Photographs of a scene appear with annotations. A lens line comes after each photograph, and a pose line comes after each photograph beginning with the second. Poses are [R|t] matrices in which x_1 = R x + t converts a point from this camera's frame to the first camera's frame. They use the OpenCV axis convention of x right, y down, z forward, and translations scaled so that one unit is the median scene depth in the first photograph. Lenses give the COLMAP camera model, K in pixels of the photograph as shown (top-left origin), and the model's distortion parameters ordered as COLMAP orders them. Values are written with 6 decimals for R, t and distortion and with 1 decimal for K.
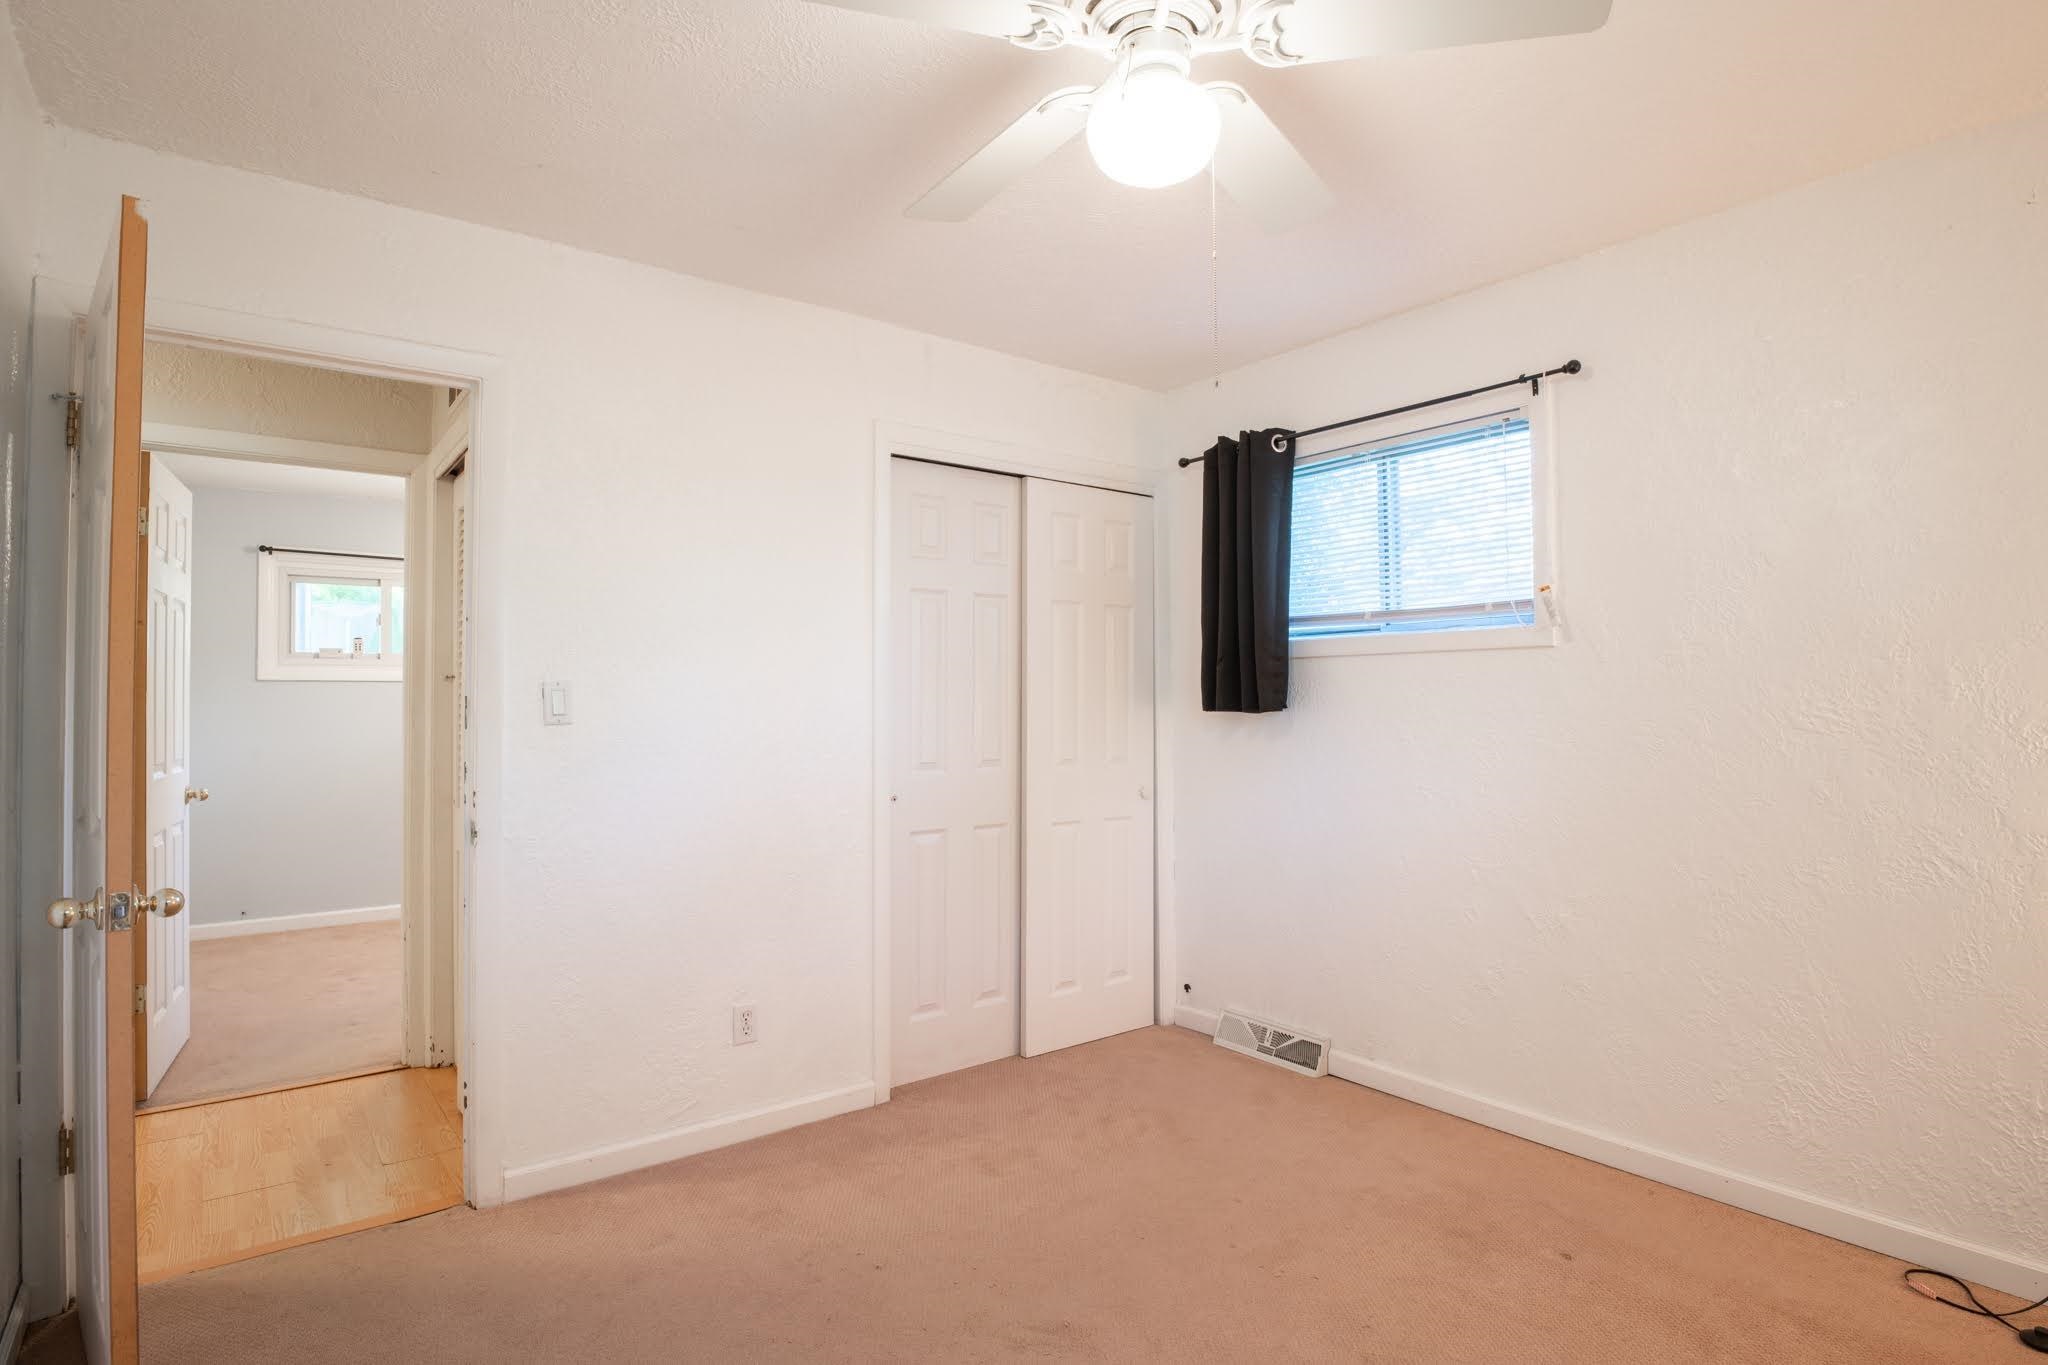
lens RADIAL K [[1014.9, 0, 1024.0], [0, 1014.9, 682.5], [0, 0, 1]] dist [-0.036117, 0.000082]
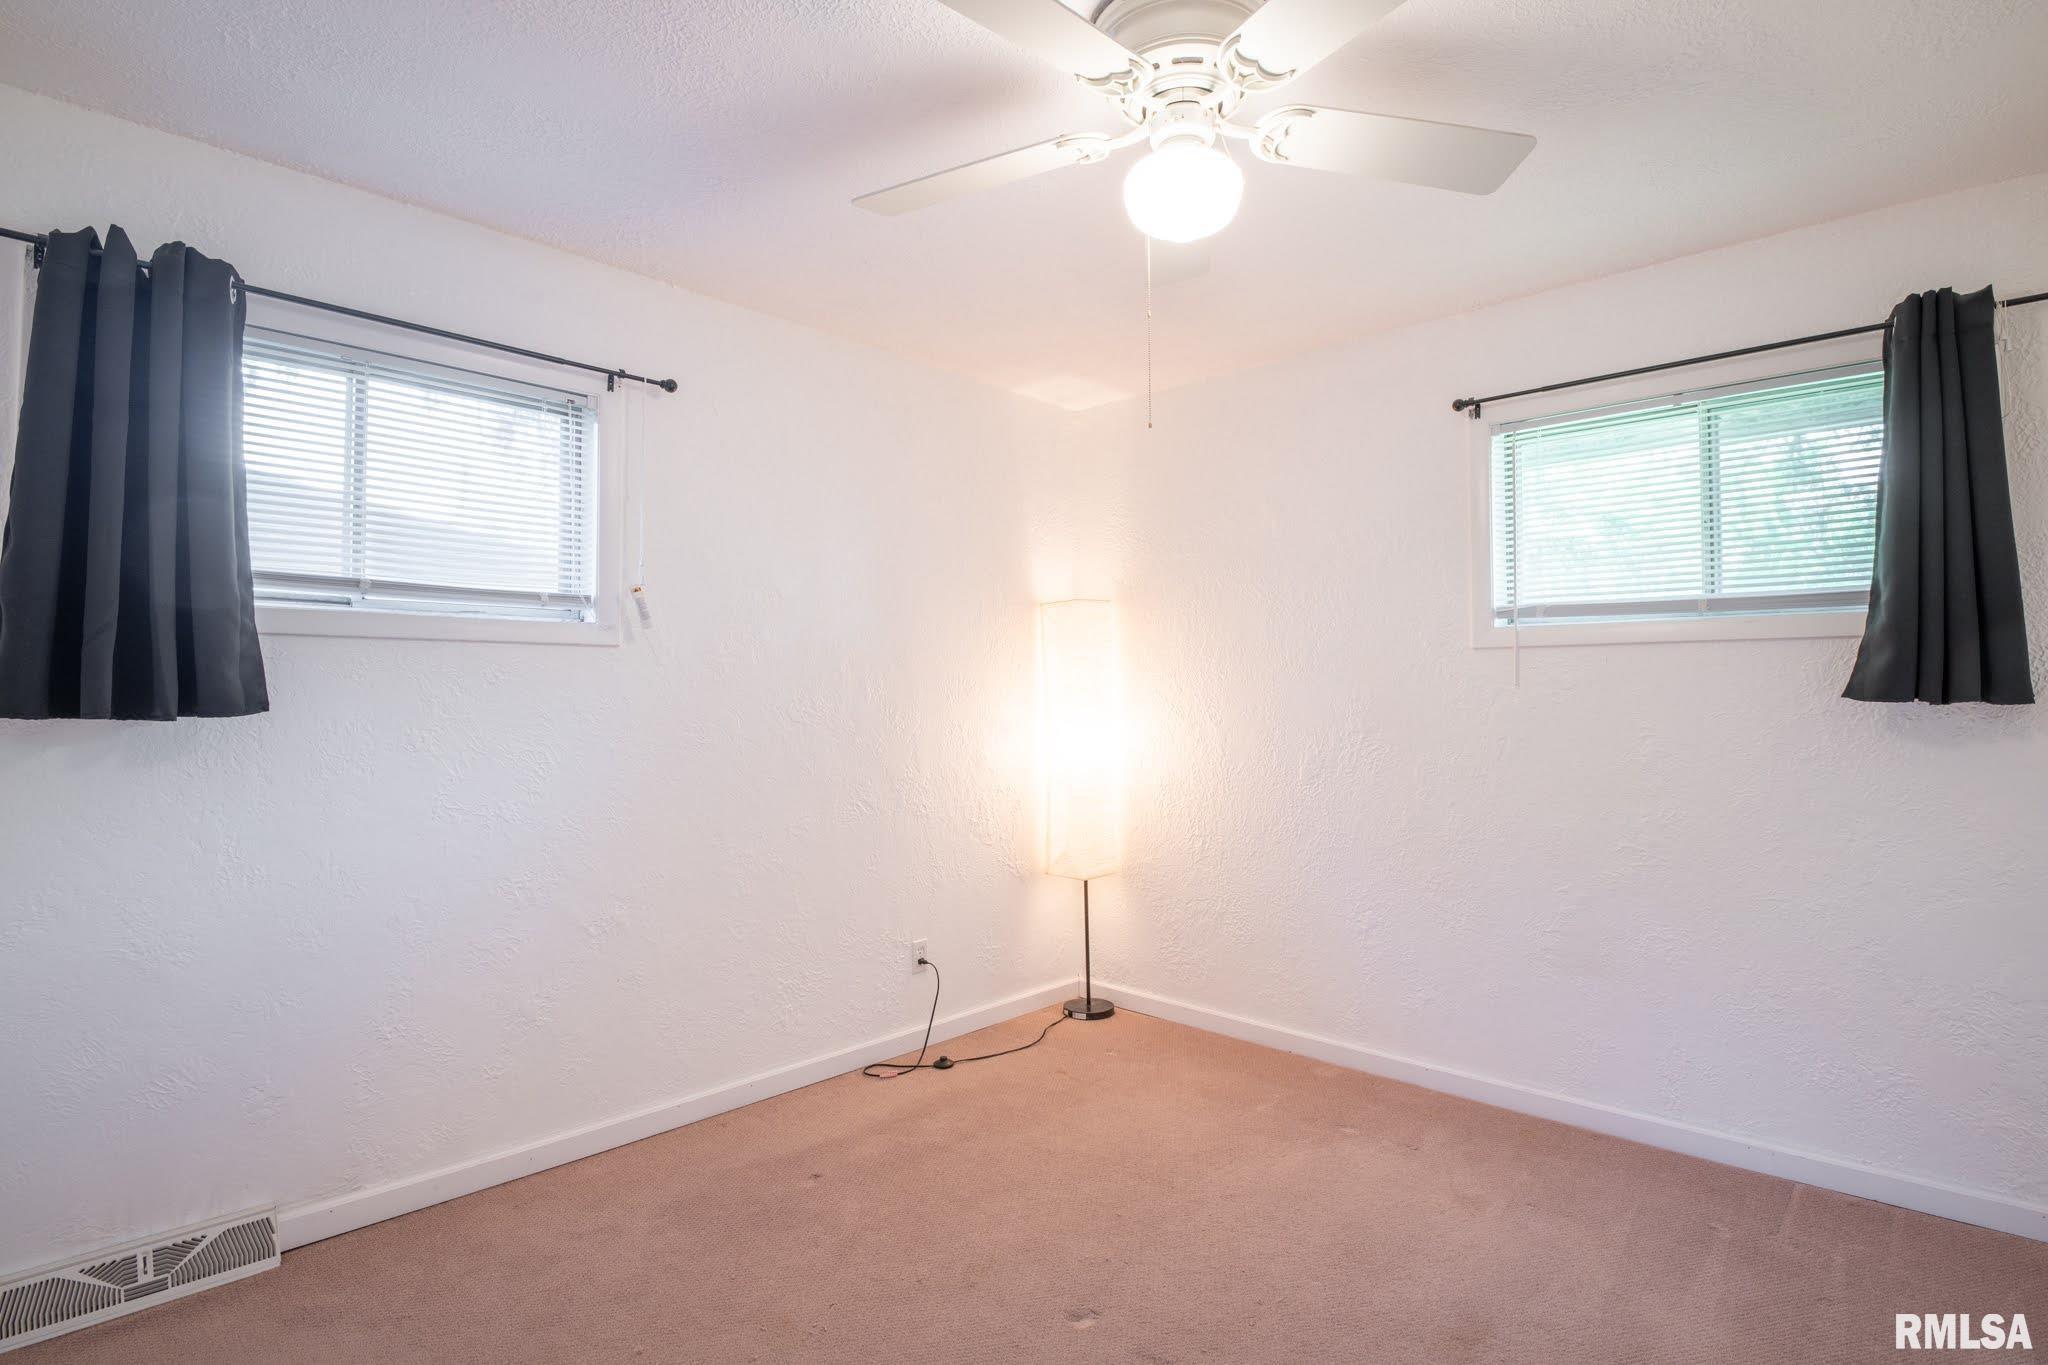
lens RADIAL K [[1014.9, 0, 1024.0], [0, 1014.9, 682.5], [0, 0, 1]] dist [-0.036117, 0.000082]
pose [[-0.159395, 0.020280, 0.987007, -0.546997], [-0.015912, 0.999606, -0.023108, 0.017313], [-0.987087, -0.019389, -0.159010, 0.778980]]
